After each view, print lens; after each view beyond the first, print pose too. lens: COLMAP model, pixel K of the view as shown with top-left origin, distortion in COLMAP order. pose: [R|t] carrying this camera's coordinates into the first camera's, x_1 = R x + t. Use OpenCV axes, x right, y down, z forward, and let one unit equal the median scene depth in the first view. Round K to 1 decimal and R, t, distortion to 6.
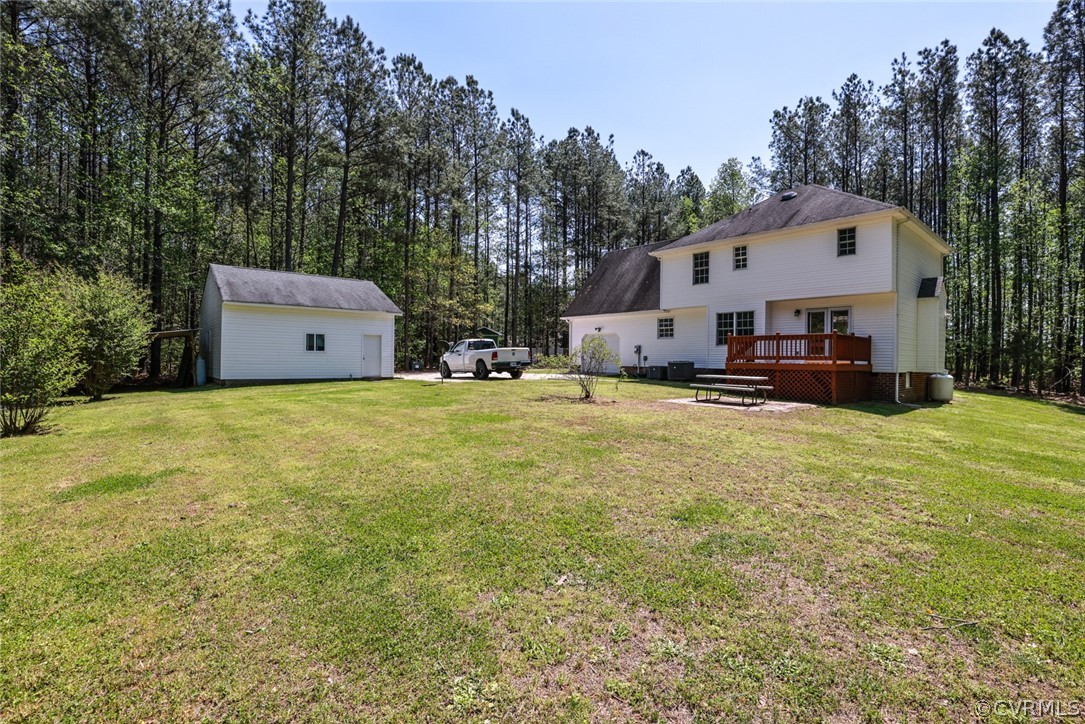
lens RADIAL K [[495.6, 0, 547.8], [0, 495.6, 364.4], [0, 0, 1]] dist [-0.033957, 0.003924]
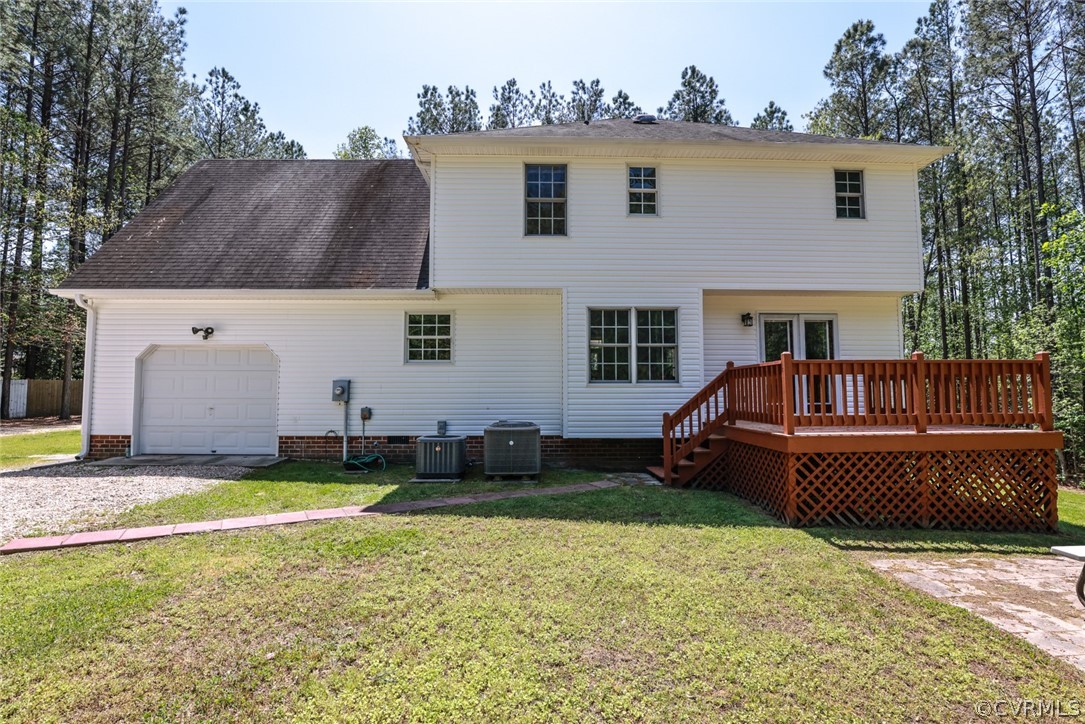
lens RADIAL K [[495.6, 0, 547.8], [0, 495.6, 364.4], [0, 0, 1]] dist [-0.033957, 0.003924]
pose [[0.641570, 0.037216, 0.766161, -0.005958], [0.015628, 0.997981, -0.061563, -0.025926], [-0.766906, 0.051470, 0.639693, 0.676643]]
